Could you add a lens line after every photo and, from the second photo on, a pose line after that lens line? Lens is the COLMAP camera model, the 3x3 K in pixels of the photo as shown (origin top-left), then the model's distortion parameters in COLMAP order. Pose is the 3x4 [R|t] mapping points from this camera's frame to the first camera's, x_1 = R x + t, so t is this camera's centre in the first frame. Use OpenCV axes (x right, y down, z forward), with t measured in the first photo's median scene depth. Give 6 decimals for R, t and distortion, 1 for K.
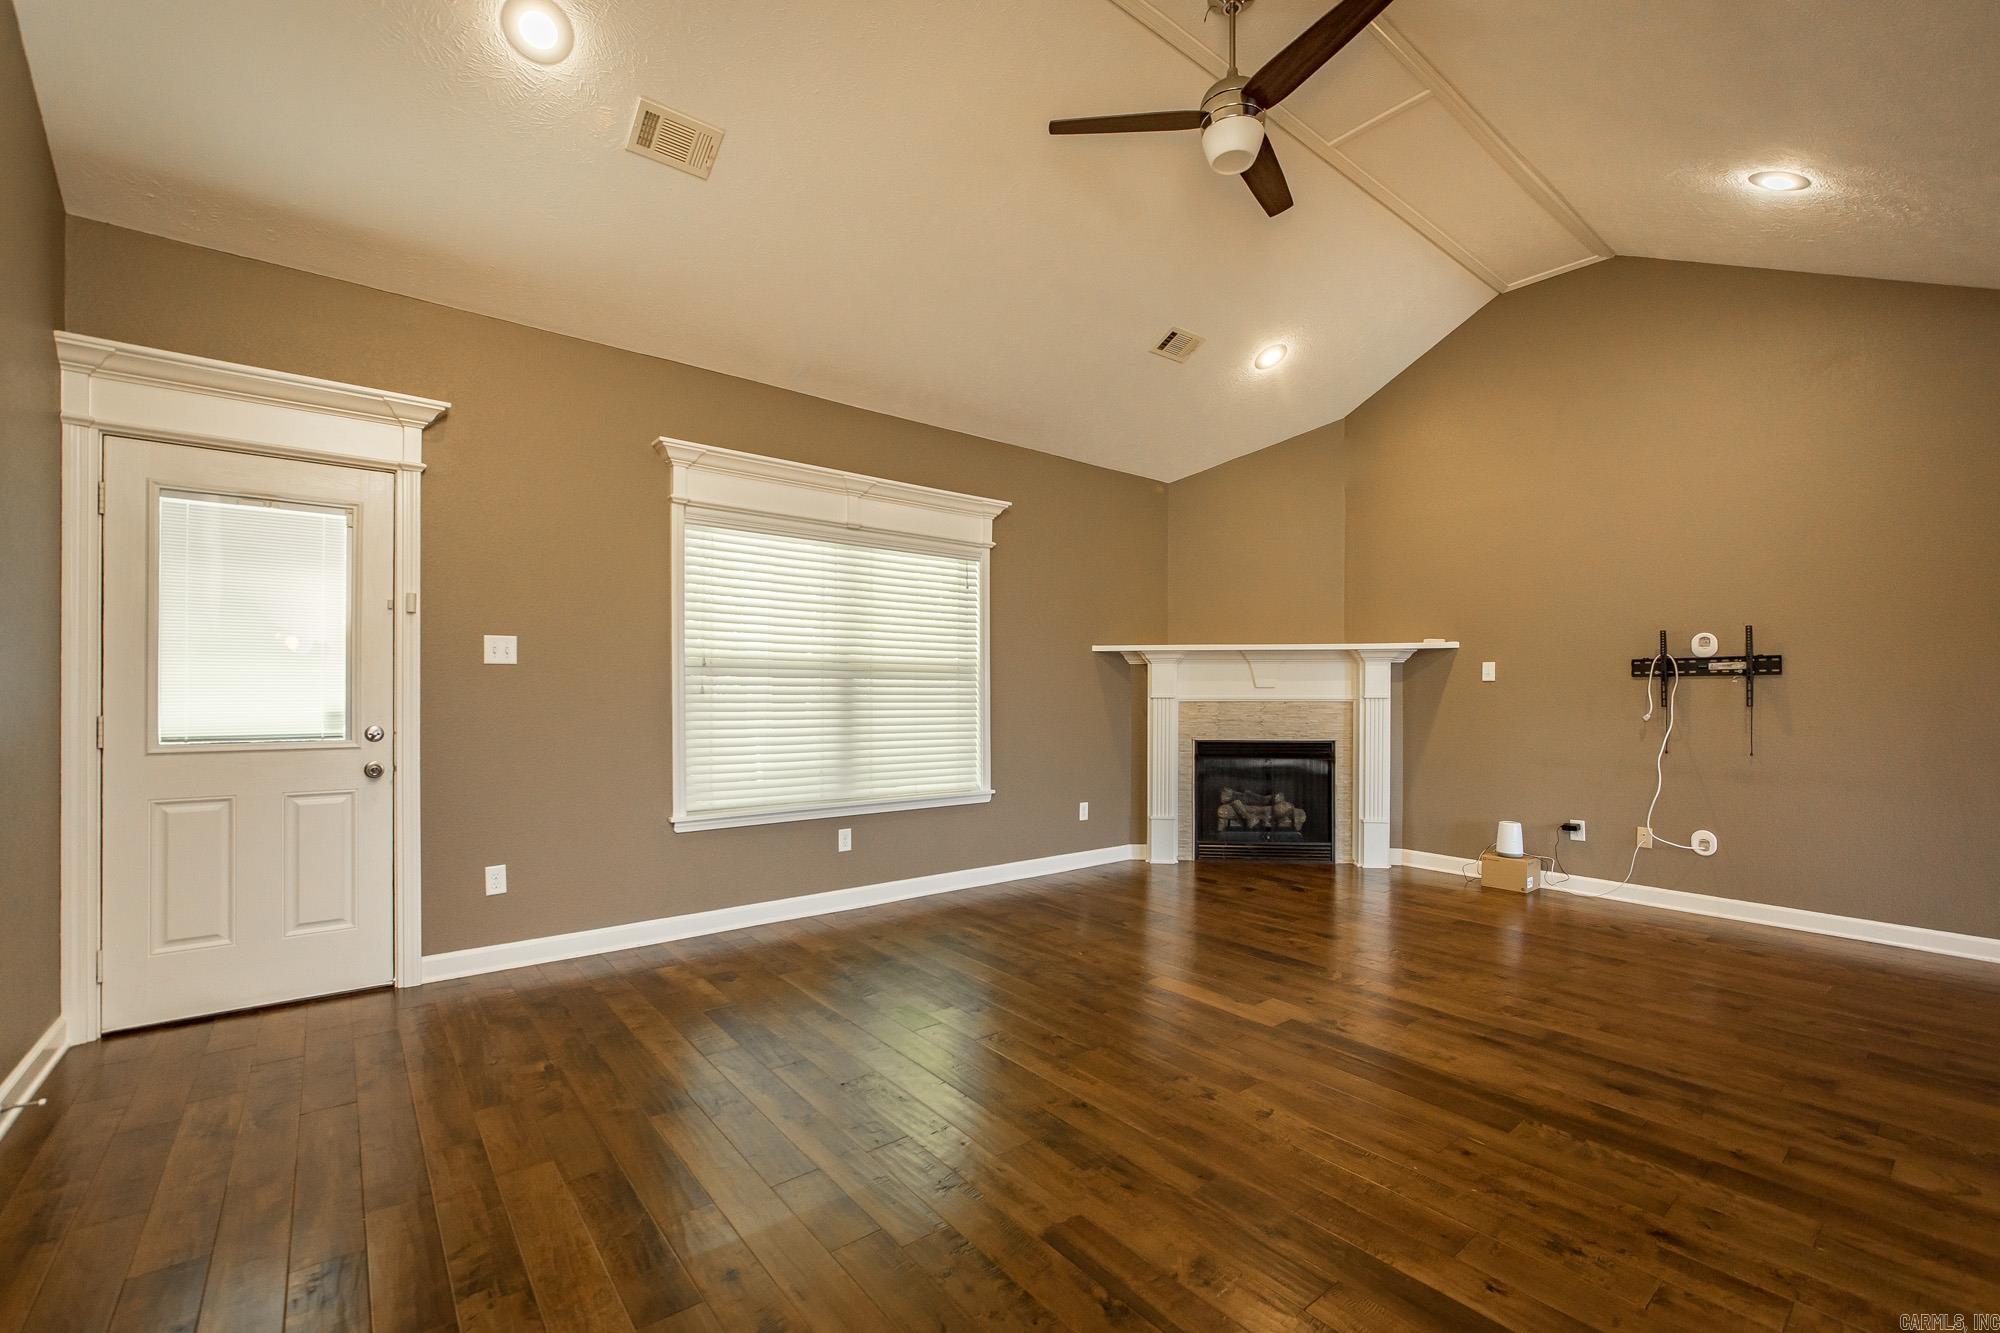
lens RADIAL K [[842.4, 0, 1000.6], [0, 842.4, 686.5], [0, 0, 1]] dist [-0.004331, -0.000117]
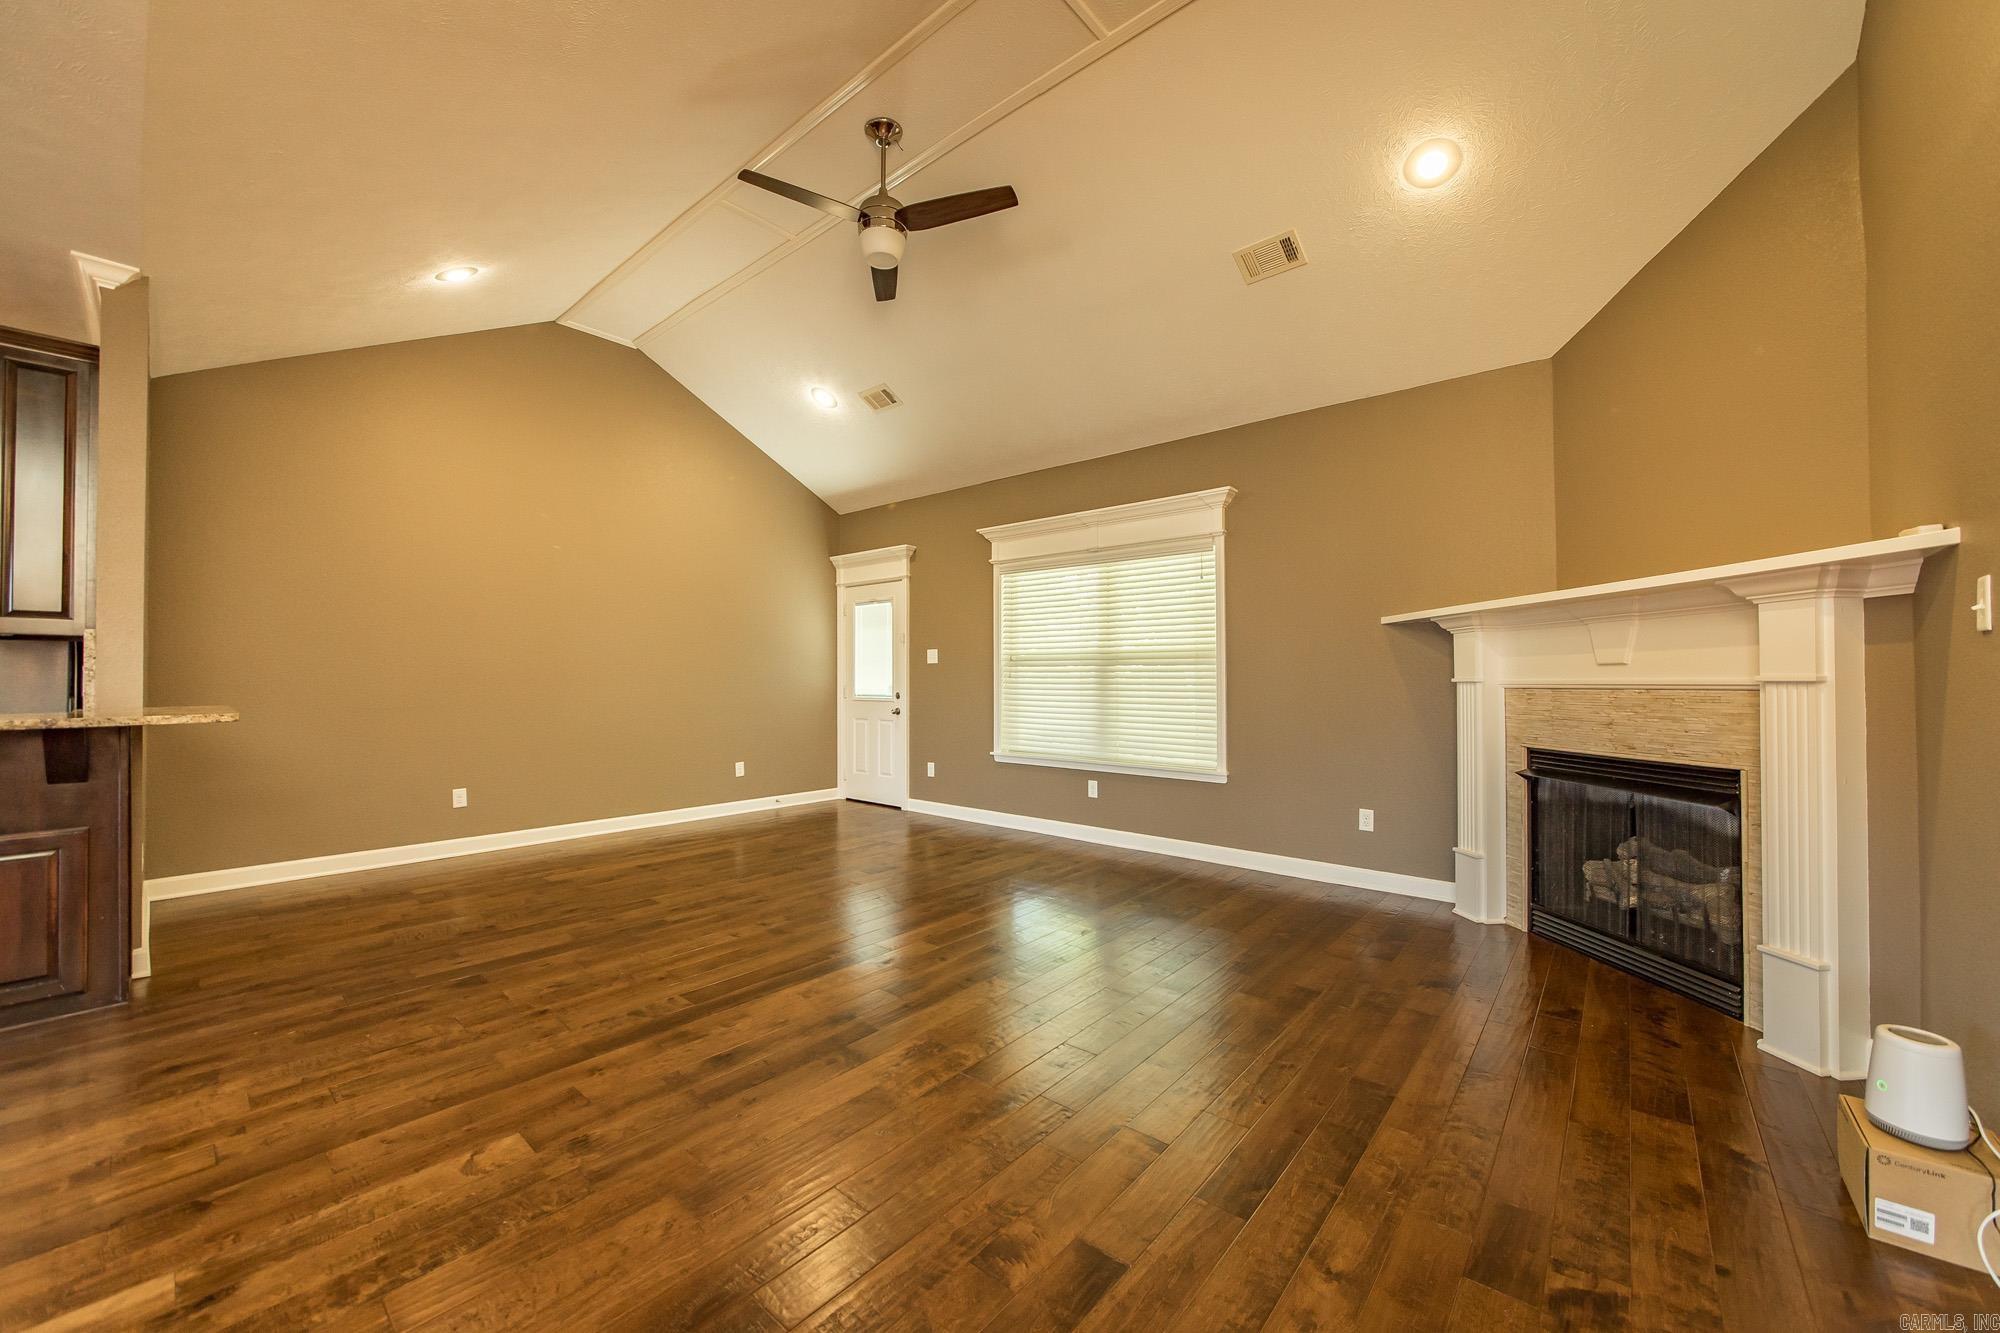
lens RADIAL K [[749.9, 0, 994.1], [0, 749.9, 664.1], [0, 0, 1]] dist [-0.020882, -0.000028]
pose [[0.174422, -0.024503, -0.984366, 0.959386], [0.006049, 0.999698, -0.023813, 0.014675], [0.984652, -0.001801, 0.174518, 0.656036]]
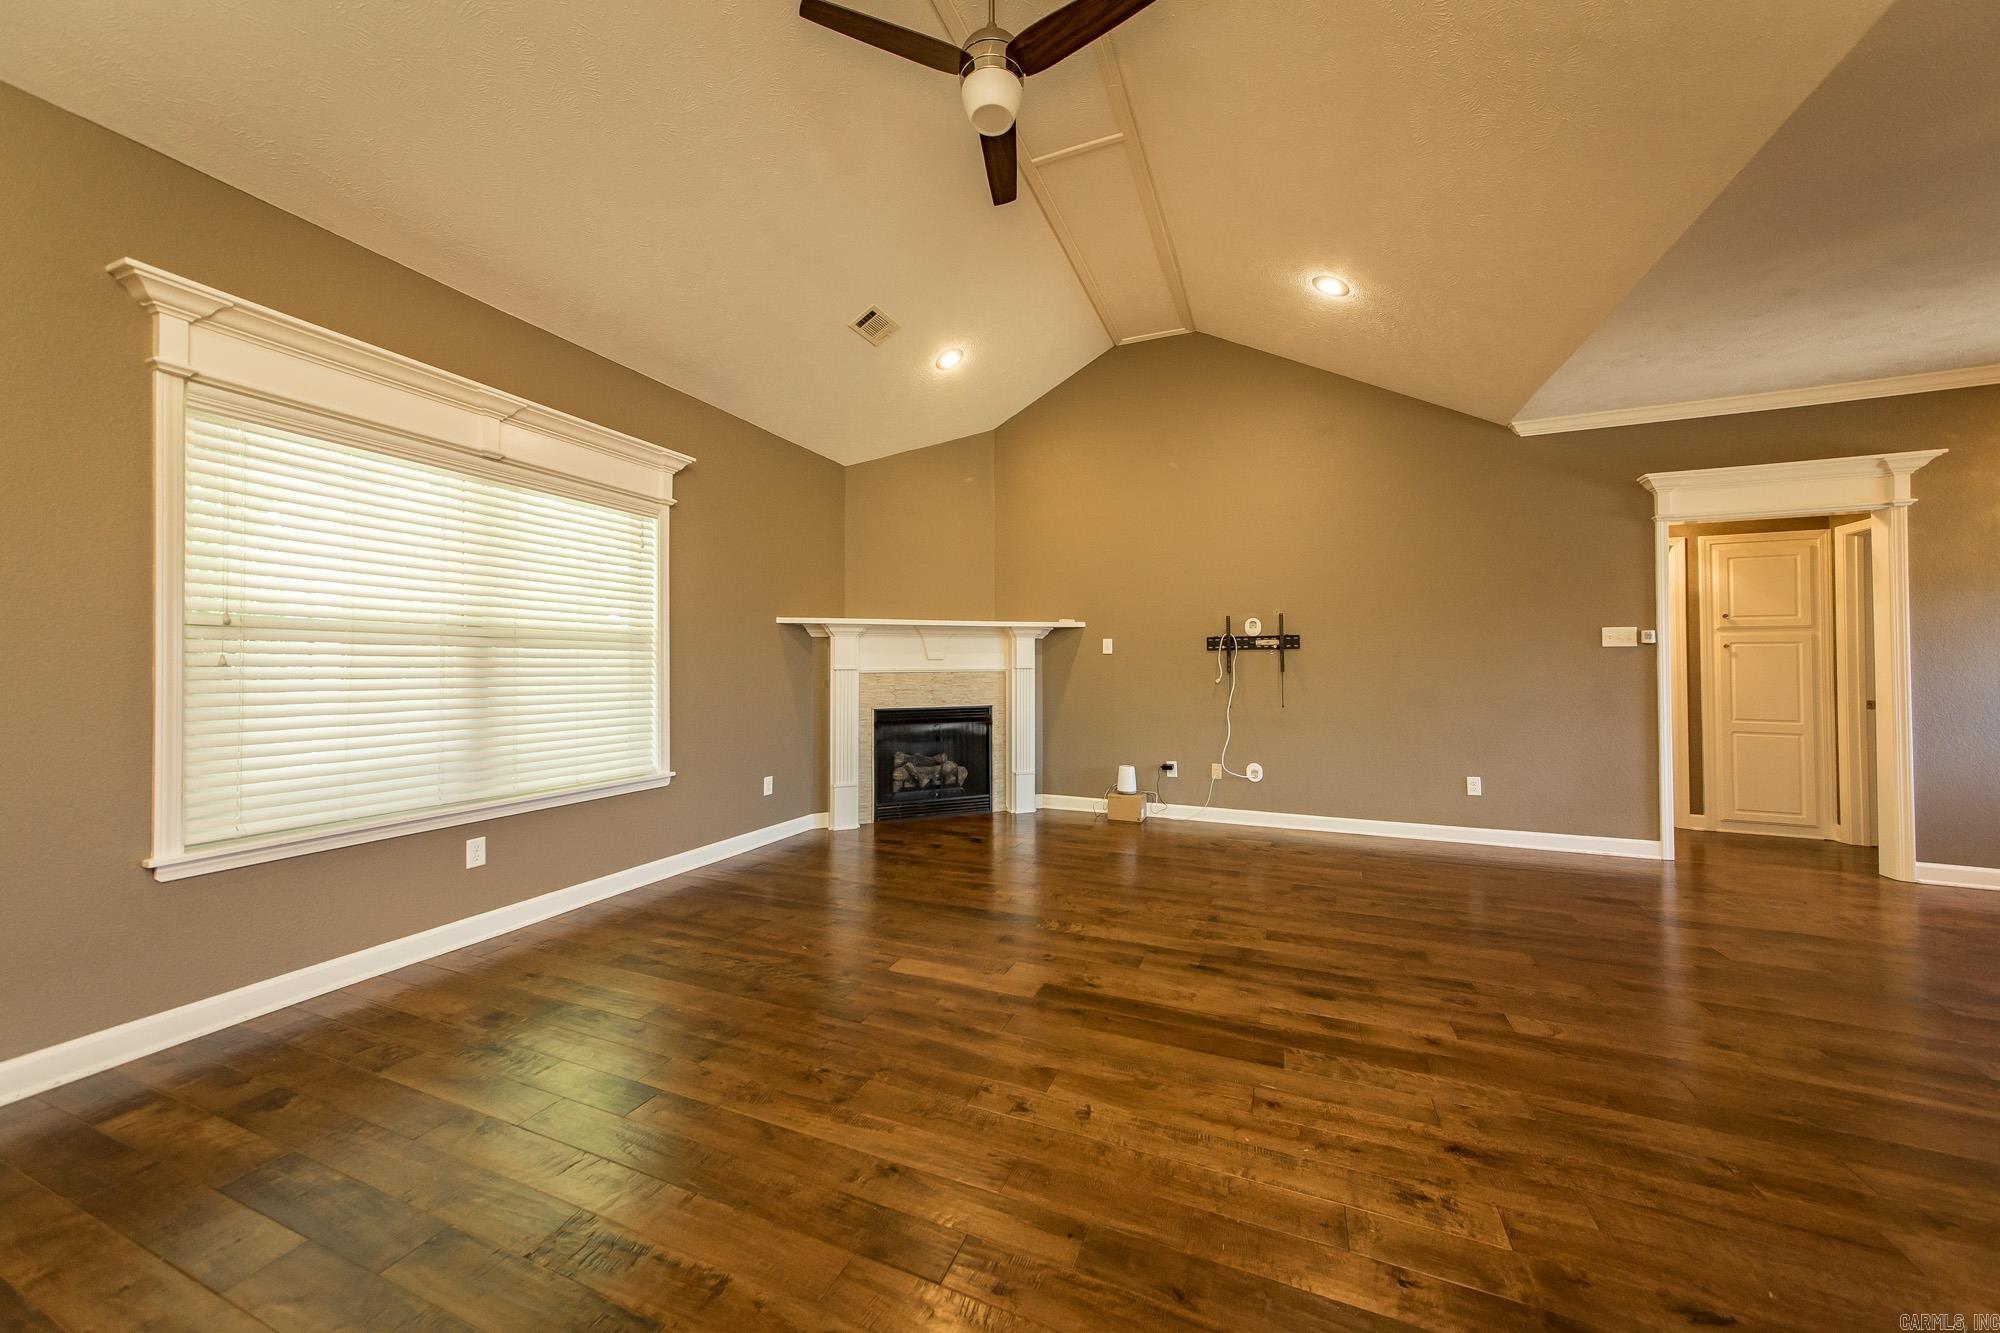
lens RADIAL K [[706.5, 0, 997.1], [0, 706.5, 653.3], [0, 0, 1]] dist [0.011136, -0.000027]
pose [[0.878995, 0.003601, 0.476817, -0.076182], [0.002399, 0.999925, -0.011975, 0.005933], [-0.476825, 0.011670, 0.878921, 0.187759]]
